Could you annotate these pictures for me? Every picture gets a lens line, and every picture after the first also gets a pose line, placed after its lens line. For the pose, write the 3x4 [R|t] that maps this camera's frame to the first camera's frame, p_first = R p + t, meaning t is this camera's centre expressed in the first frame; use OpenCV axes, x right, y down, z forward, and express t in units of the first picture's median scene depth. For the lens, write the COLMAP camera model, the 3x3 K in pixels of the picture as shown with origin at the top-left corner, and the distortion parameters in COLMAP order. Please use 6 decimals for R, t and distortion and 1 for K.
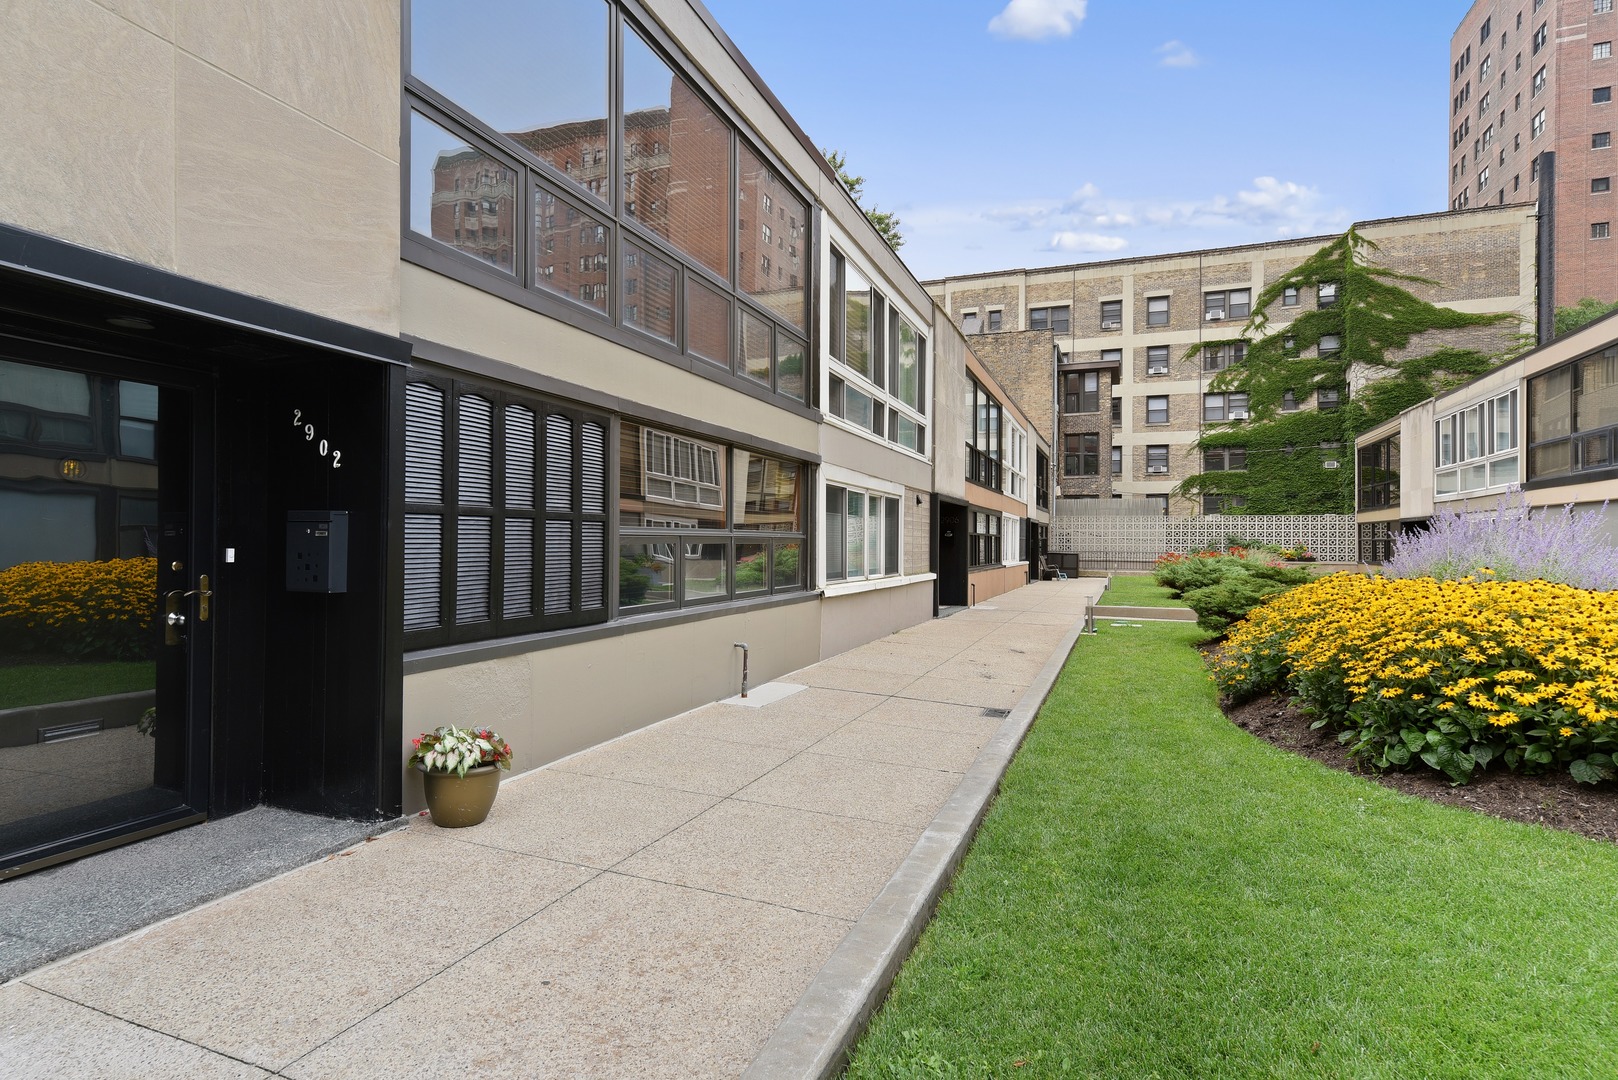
lens RADIAL K [[809.3, 0, 803.5], [0, 809.3, 539.3], [0, 0, 1]] dist [0.020849, 0.000638]
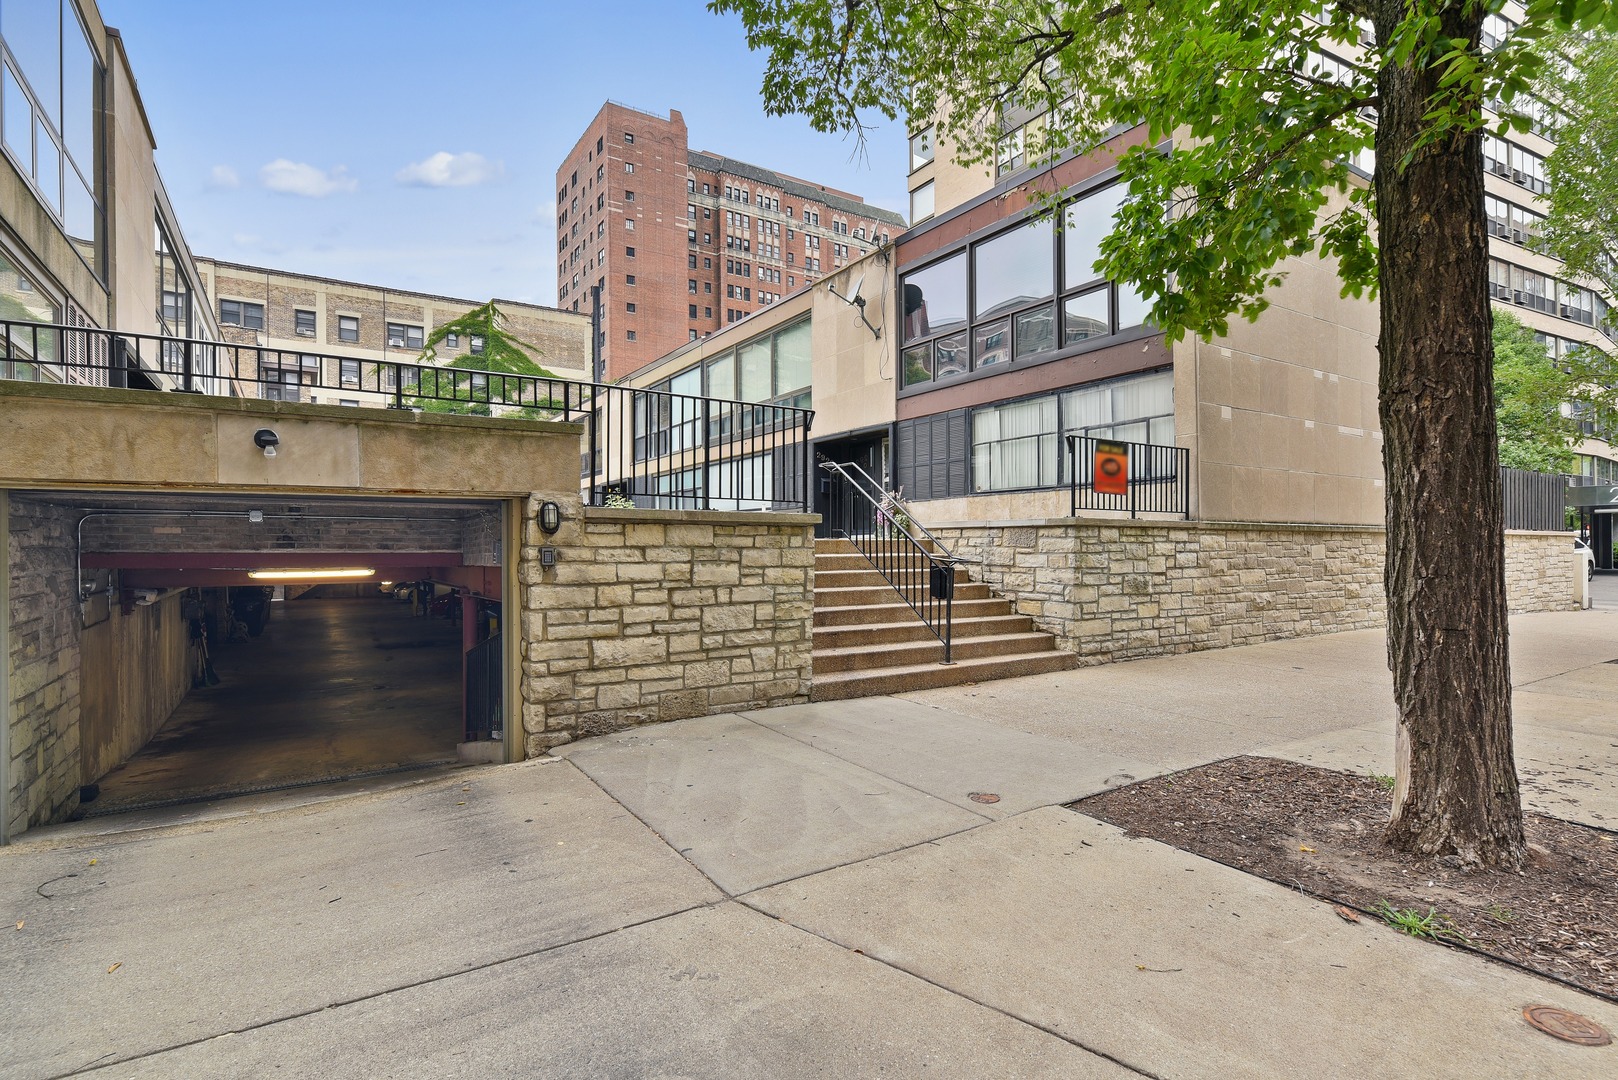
lens RADIAL K [[809.3, 0, 804.0], [0, 809.3, 544.5], [0, 0, 1]] dist [0.020849, 0.000638]
pose [[0.590339, -0.002910, 0.807150, -0.141779], [0.001687, 0.999996, 0.002372, 0.035826], [-0.807153, -0.000039, 0.590342, -0.254633]]
